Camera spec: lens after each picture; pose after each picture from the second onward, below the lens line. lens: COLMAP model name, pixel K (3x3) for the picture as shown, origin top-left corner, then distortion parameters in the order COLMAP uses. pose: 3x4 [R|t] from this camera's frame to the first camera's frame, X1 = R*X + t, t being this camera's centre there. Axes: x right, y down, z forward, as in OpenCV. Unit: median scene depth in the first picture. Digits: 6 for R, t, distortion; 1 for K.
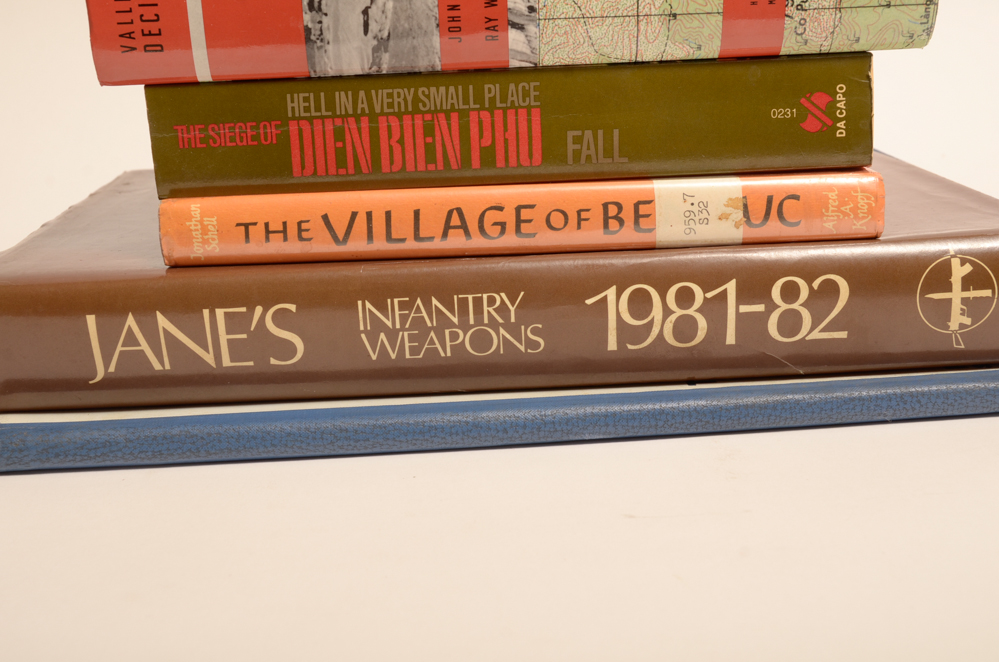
lens RADIAL K [[1353.7, 0, 496.0], [0, 1353.7, 331.7], [0, 0, 1]] dist [-0.010375, 0.000000]
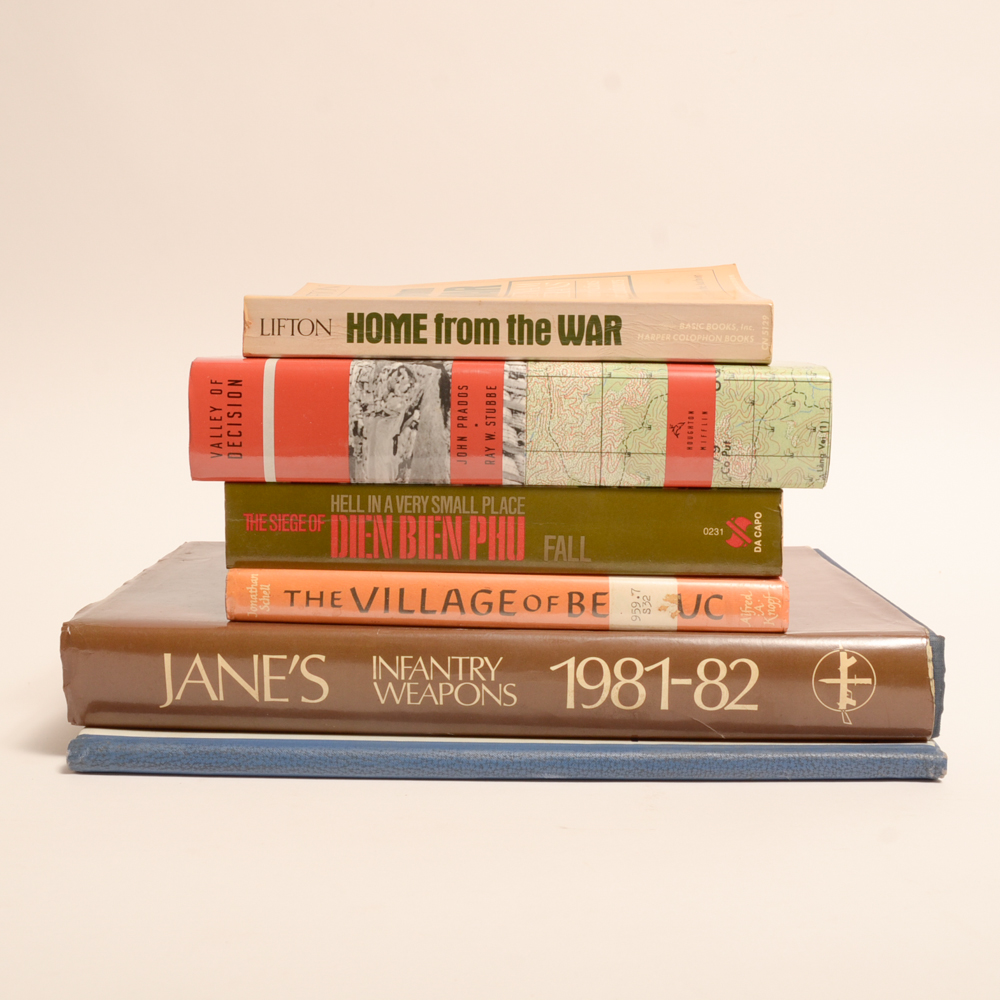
lens RADIAL K [[1290.6, 0, 501.4], [0, 1290.6, 502.7], [0, 0, 1]] dist [-0.026125, 0.000000]
pose [[0.998073, 0.059797, -0.016559, 0.030551], [-0.061687, 0.984998, -0.161166, 0.023086], [0.006673, 0.161877, 0.986788, -0.228840]]
